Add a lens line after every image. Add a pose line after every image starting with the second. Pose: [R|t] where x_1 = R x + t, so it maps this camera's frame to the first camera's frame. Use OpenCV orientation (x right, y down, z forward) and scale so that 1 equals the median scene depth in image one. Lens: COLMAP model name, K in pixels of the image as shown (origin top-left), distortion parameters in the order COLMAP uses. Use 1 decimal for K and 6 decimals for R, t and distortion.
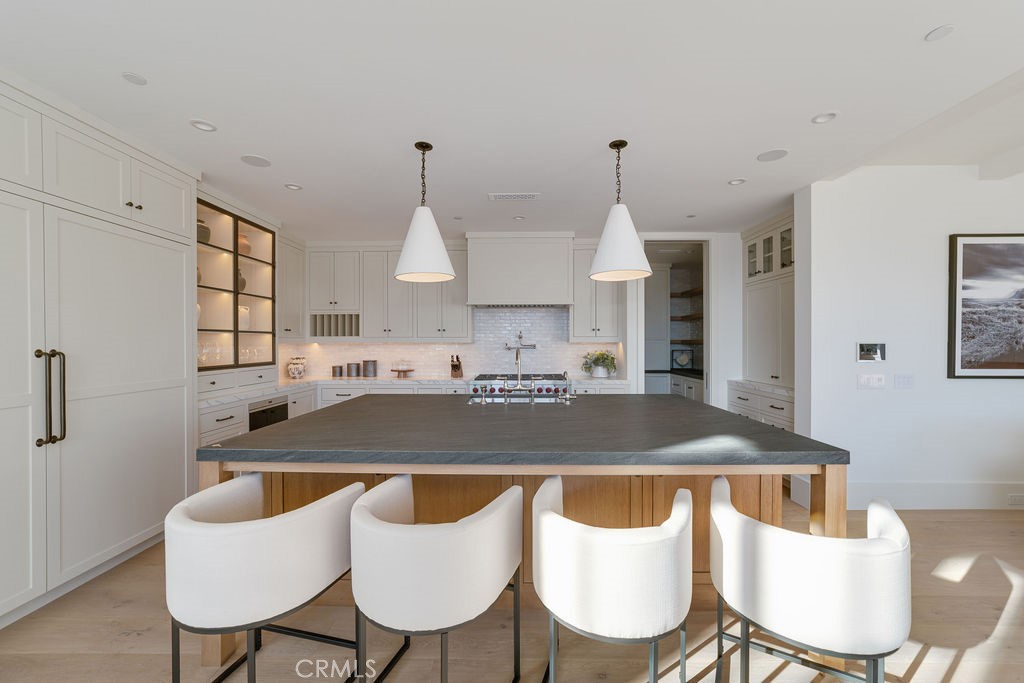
lens RADIAL K [[392.3, 0, 521.3], [0, 392.3, 343.3], [0, 0, 1]] dist [0.000095, 0.000337]
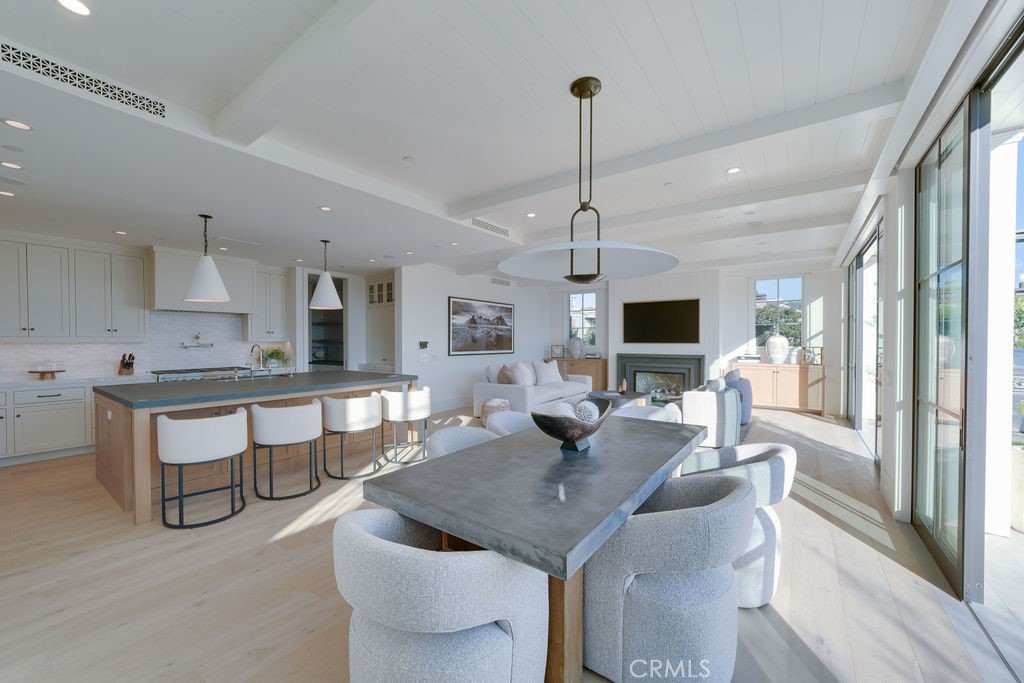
lens RADIAL K [[388.6, 0, 511.4], [0, 388.6, 331.0], [0, 0, 1]] dist [0.000081, -0.000030]
pose [[0.581382, 0.019624, 0.813394, -0.619098], [0.003958, 0.999629, -0.026946, 0.001159], [-0.813621, 0.018885, 0.581089, -0.695346]]
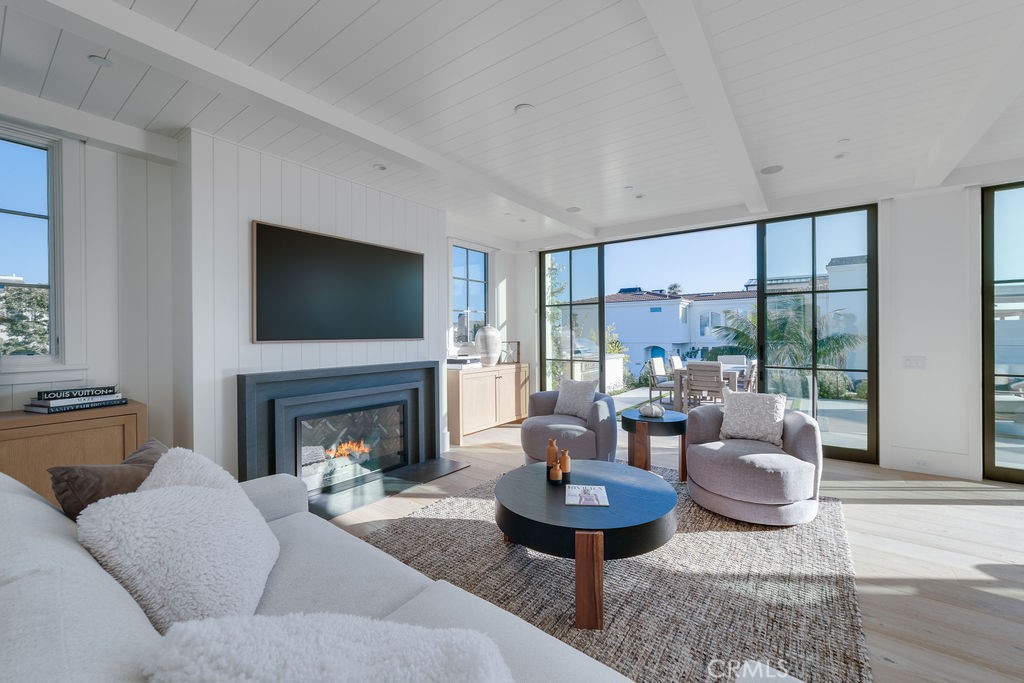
lens RADIAL K [[407.9, 0, 527.5], [0, 407.9, 334.9], [0, 0, 1]] dist [-0.002979, -0.000123]
pose [[-0.823608, 0.005675, 0.567131, 1.031620], [0.009797, 0.999943, 0.004221, 0.000177], [-0.567075, 0.009032, -0.823617, 0.699565]]
